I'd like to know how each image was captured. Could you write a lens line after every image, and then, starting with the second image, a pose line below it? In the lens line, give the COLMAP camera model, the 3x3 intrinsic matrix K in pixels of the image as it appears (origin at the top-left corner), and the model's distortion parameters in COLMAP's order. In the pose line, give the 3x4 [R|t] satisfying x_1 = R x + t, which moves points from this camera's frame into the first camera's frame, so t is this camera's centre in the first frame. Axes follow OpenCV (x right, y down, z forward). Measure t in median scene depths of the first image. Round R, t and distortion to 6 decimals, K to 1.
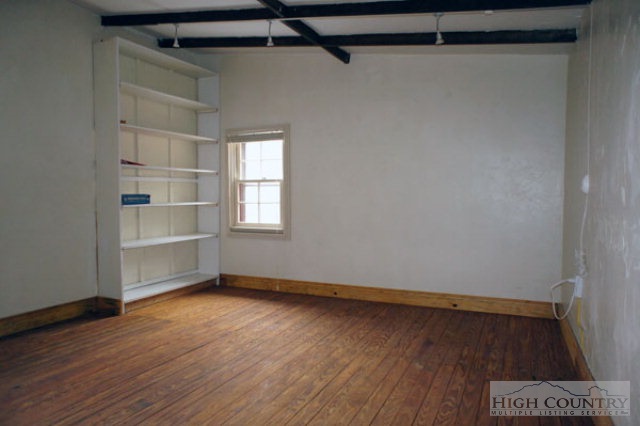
lens RADIAL K [[434.1, 0, 320.0], [0, 434.1, 213.0], [0, 0, 1]] dist [-0.045556, 0.074616]
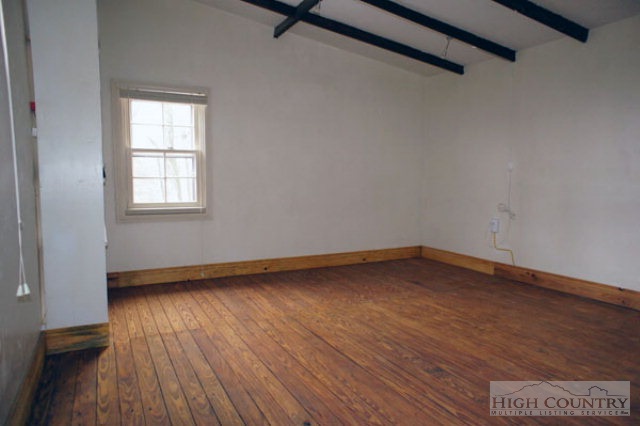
lens RADIAL K [[434.1, 0, 320.0], [0, 434.1, 213.0], [0, 0, 1]] dist [-0.045556, 0.074616]
pose [[0.610849, -0.059782, 0.789487, -0.674687], [0.022299, 0.998049, 0.058321, 0.002093], [-0.791433, -0.018020, 0.610990, 0.297600]]
